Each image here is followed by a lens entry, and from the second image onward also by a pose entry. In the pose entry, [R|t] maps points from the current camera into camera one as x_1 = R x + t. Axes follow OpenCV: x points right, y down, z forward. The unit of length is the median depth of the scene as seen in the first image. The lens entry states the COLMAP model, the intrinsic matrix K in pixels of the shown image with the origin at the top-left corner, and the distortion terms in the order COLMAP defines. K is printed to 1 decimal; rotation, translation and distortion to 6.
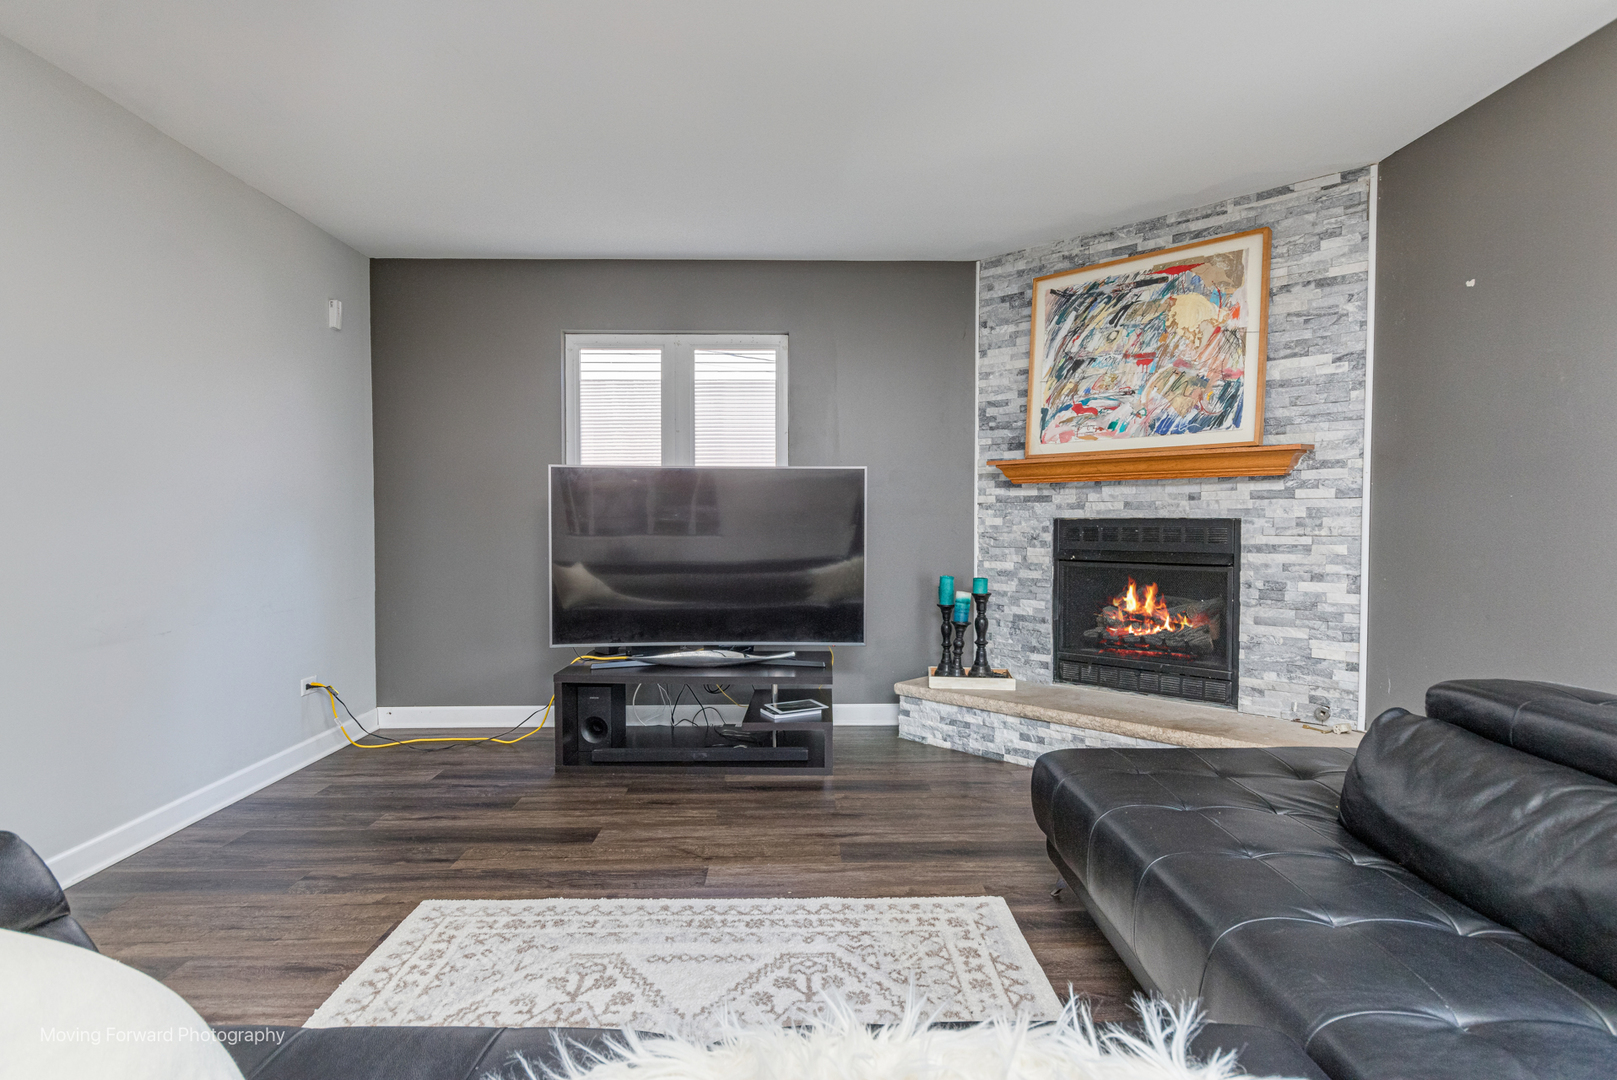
lens RADIAL K [[853.7, 0, 805.5], [0, 853.7, 543.0], [0, 0, 1]] dist [0.005407, 0.000553]
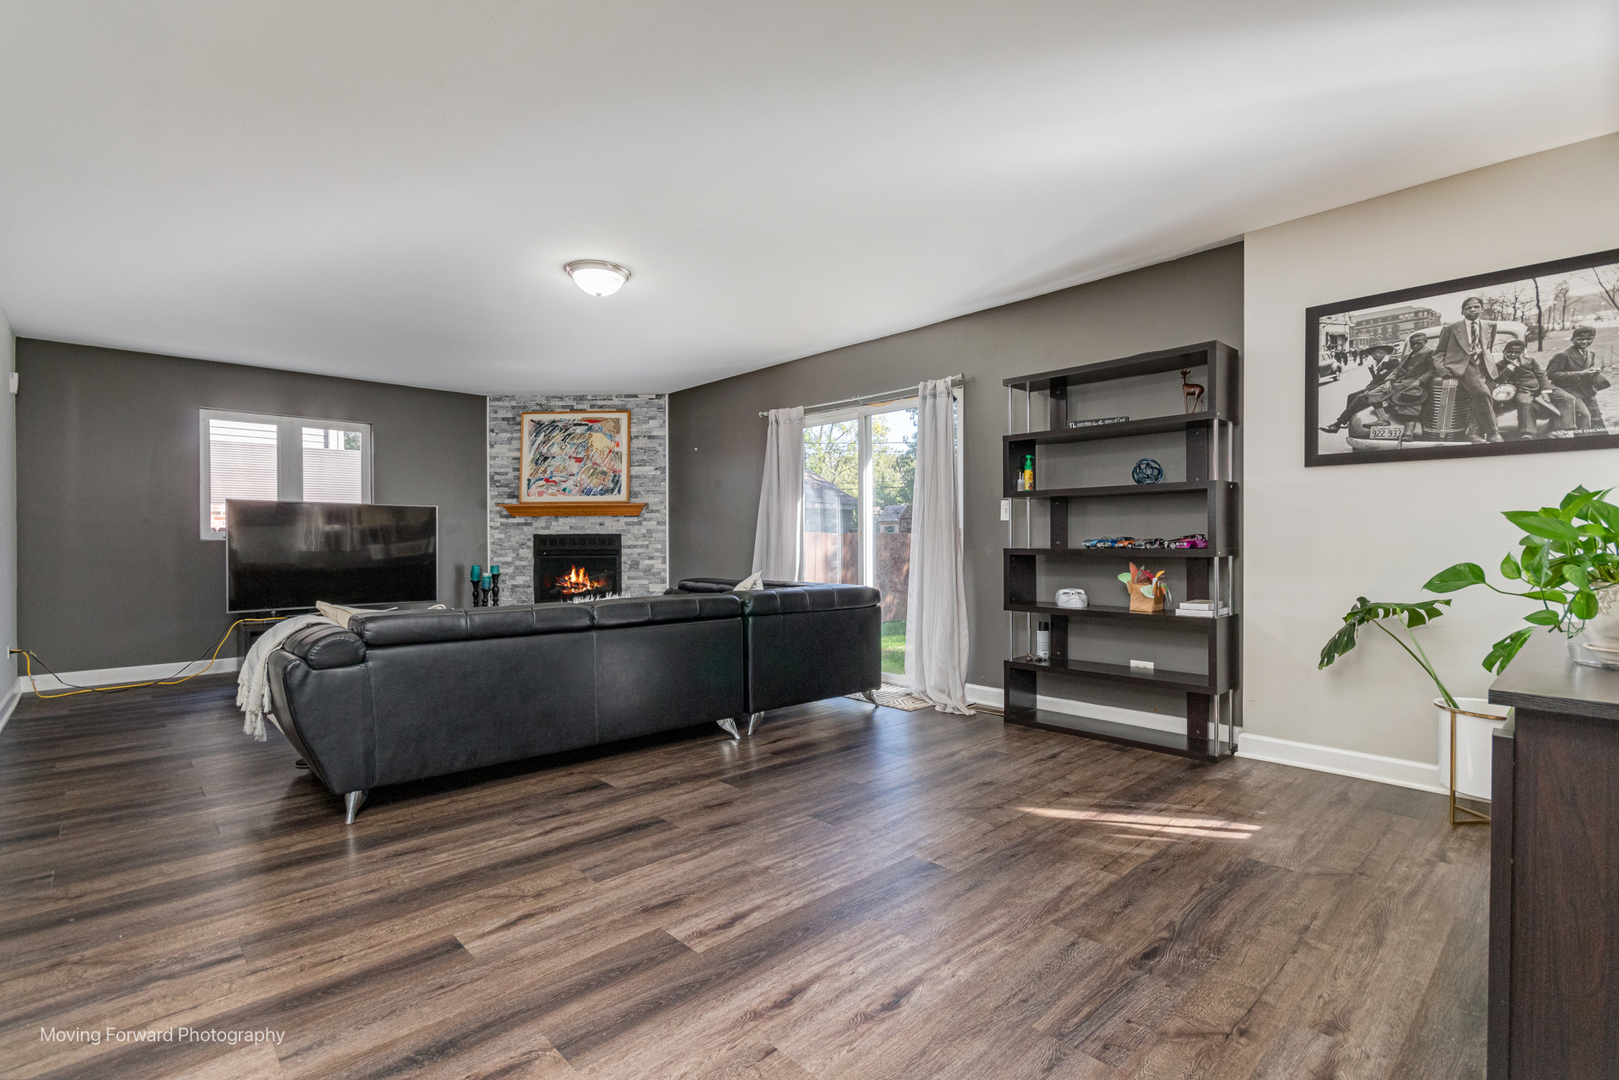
lens RADIAL K [[750.1, 0, 808.1], [0, 750.1, 547.1], [0, 0, 1]] dist [0.005196, 0.001947]
pose [[0.739068, -0.007791, 0.673586, -0.449337], [0.024658, 0.999576, -0.015493, 0.047806], [-0.673180, 0.028059, 0.738947, -0.776484]]
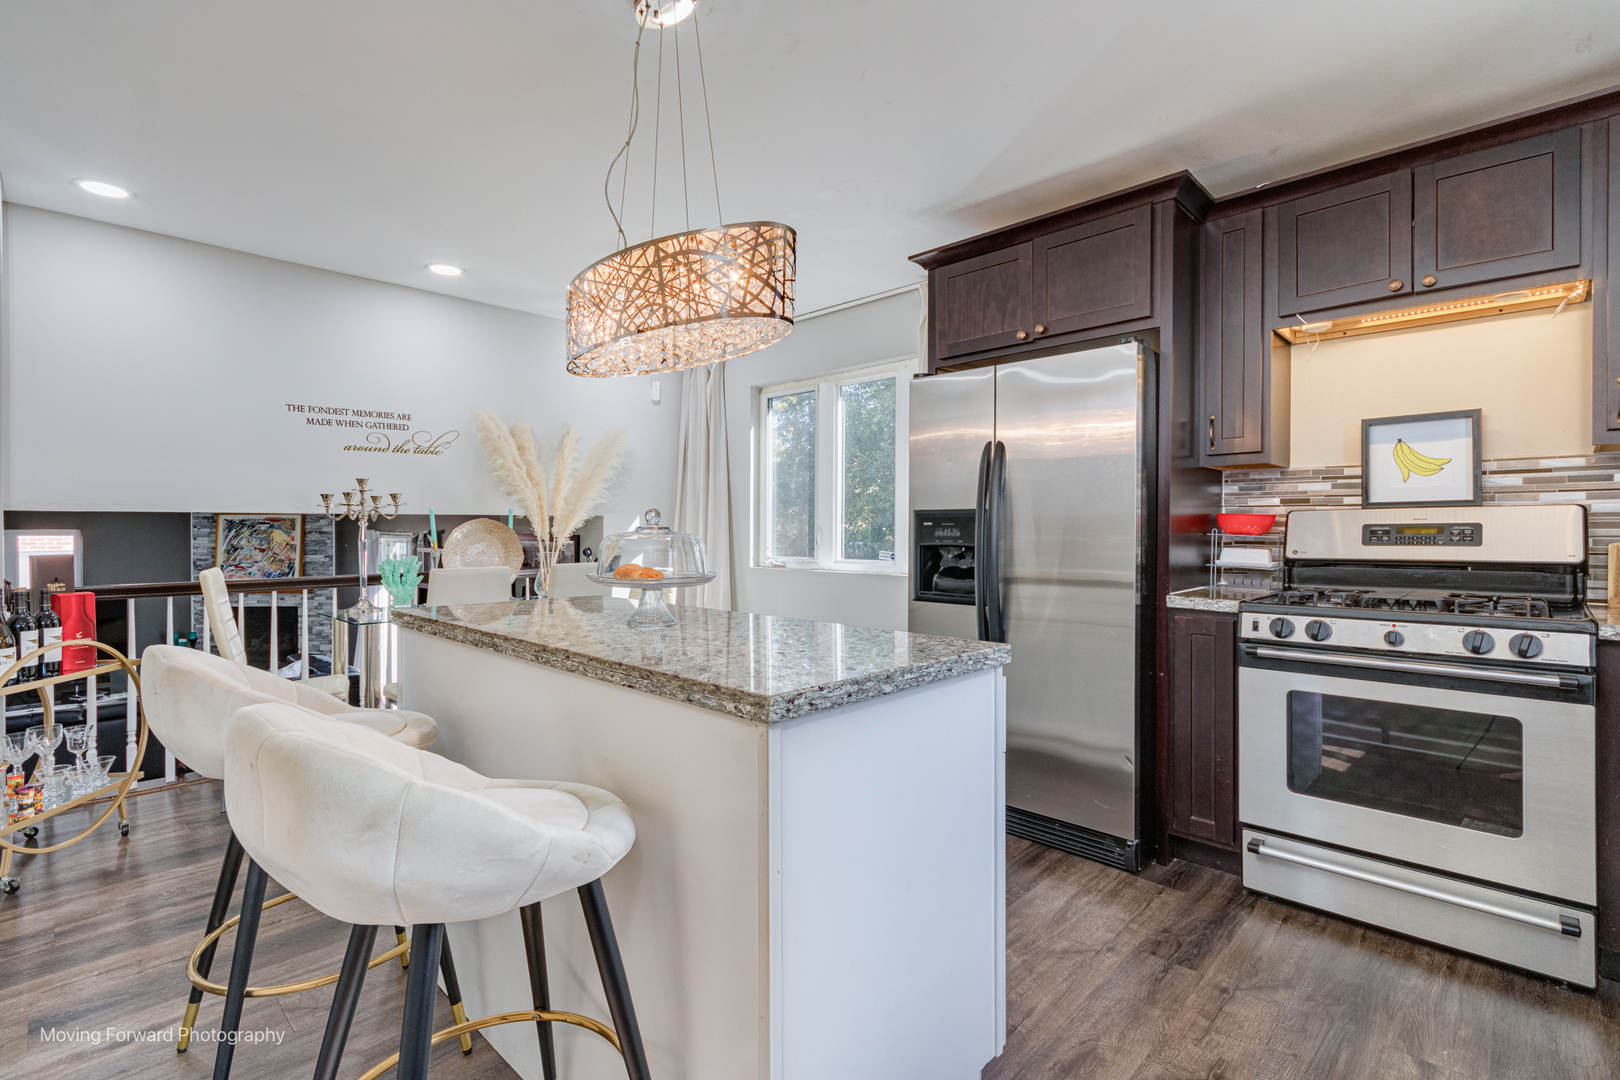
lens RADIAL K [[750.6, 0, 797.9], [0, 750.6, 537.6], [0, 0, 1]] dist [0.005196, 0.001947]
pose [[0.711419, 0.000619, 0.702768, -0.087873], [0.017931, 0.999658, -0.019033, -0.177077], [-0.702540, 0.026142, 0.711164, -1.975405]]
